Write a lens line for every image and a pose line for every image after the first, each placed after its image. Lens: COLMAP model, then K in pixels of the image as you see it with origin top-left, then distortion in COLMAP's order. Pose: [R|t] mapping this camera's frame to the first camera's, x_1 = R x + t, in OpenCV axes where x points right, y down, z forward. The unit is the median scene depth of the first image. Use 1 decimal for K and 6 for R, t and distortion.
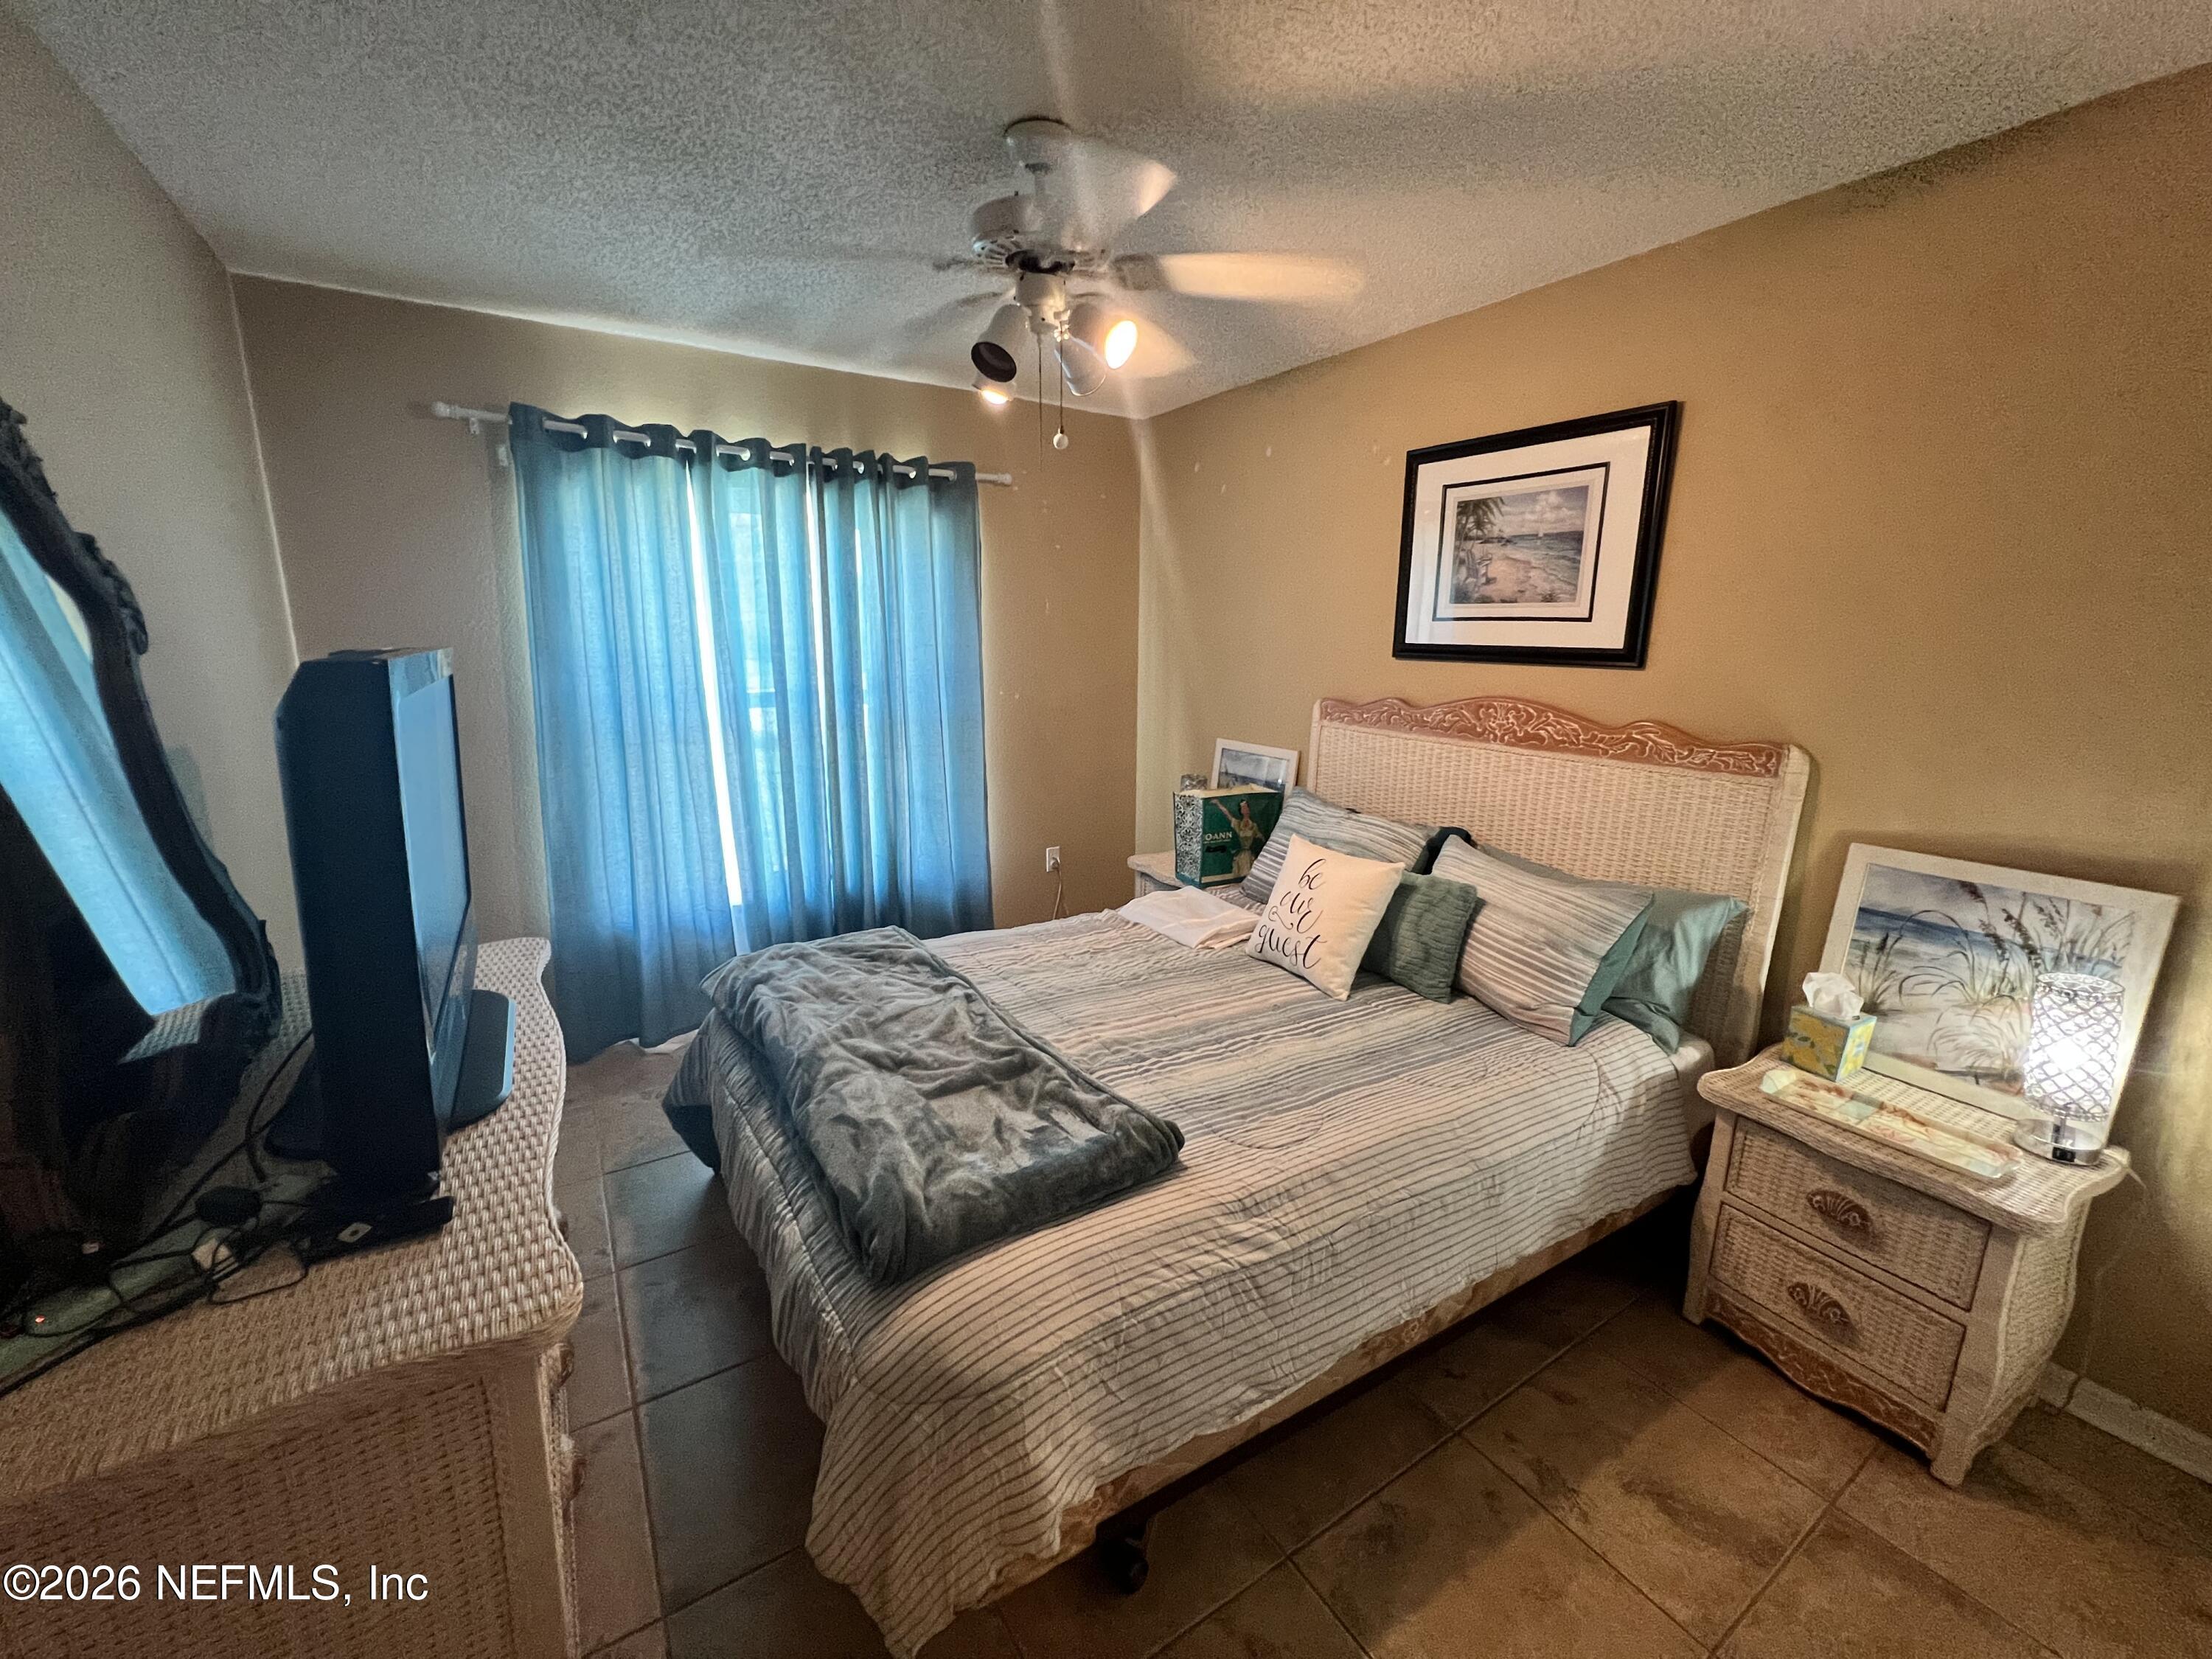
lens RADIAL K [[894.3, 0, 1100.5], [0, 894.3, 824.1], [0, 0, 1]] dist [-0.001365, 0.000092]
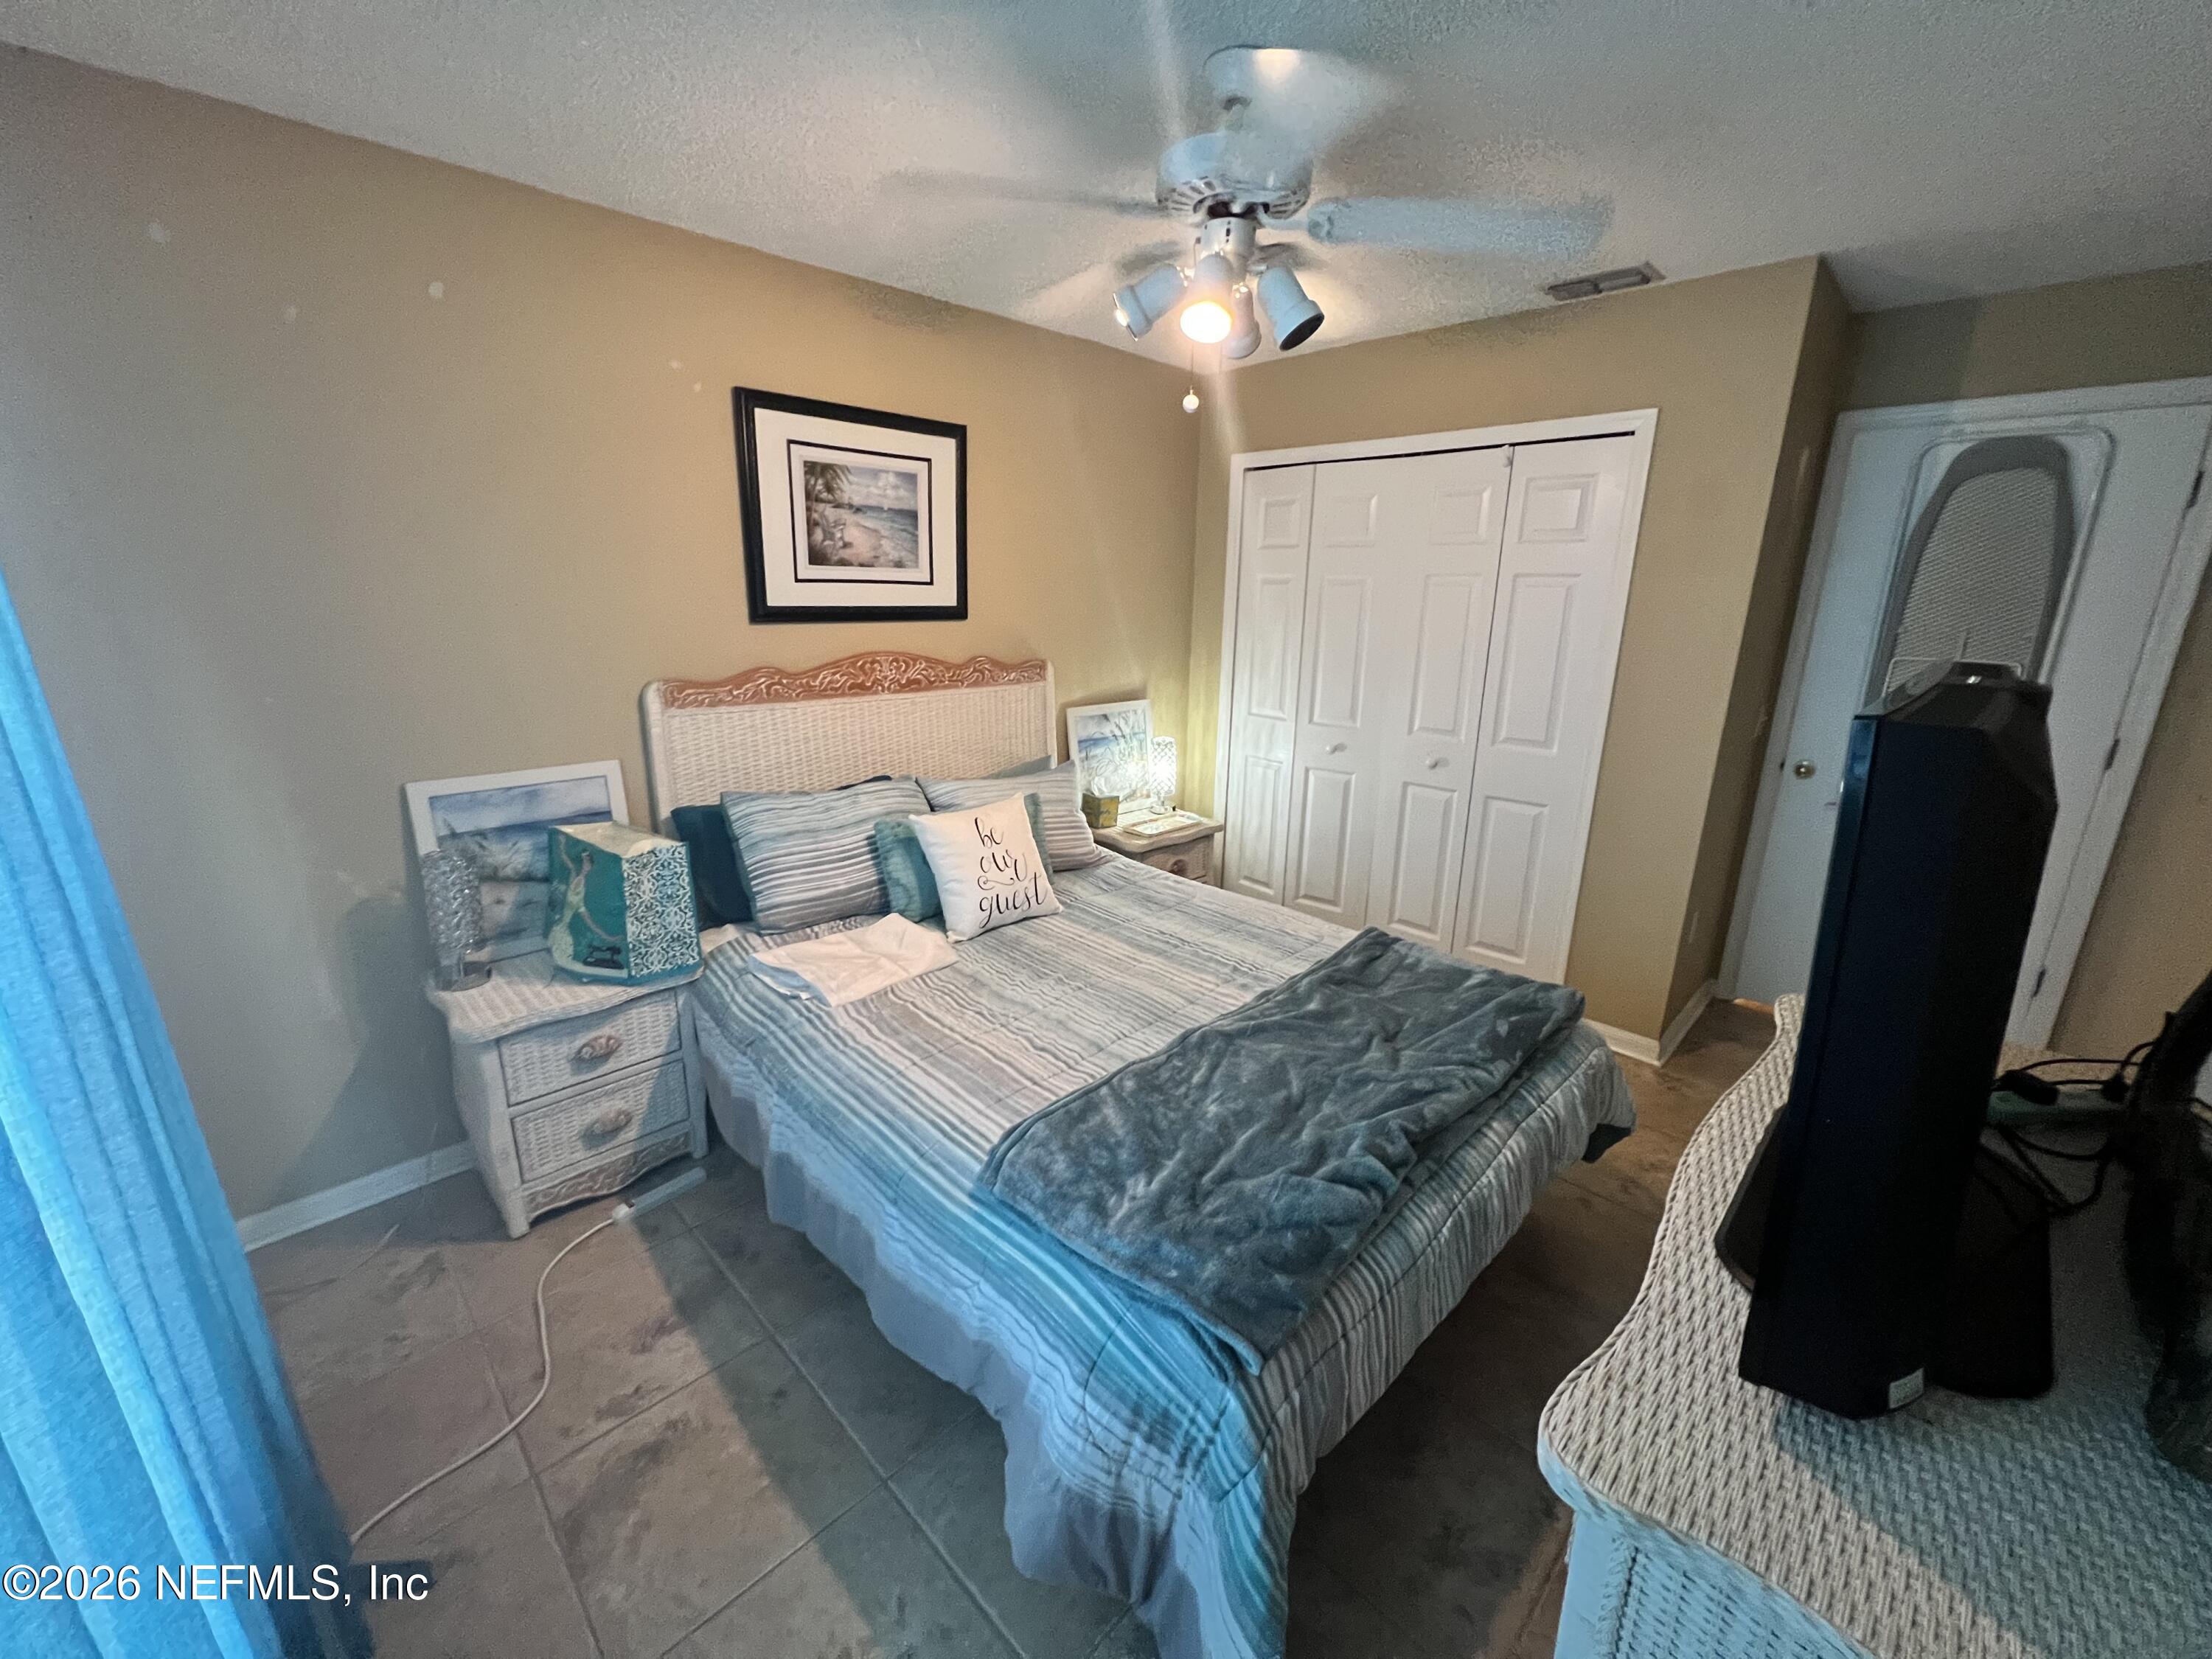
lens RADIAL K [[894.3, 0, 1100.5], [0, 894.3, 824.1], [0, 0, 1]] dist [-0.001365, 0.000092]
pose [[-0.222740, -0.266776, 0.937666, -0.745783], [0.188162, 0.931979, 0.309856, -0.243958], [-0.956547, 0.245450, -0.157392, 0.995200]]
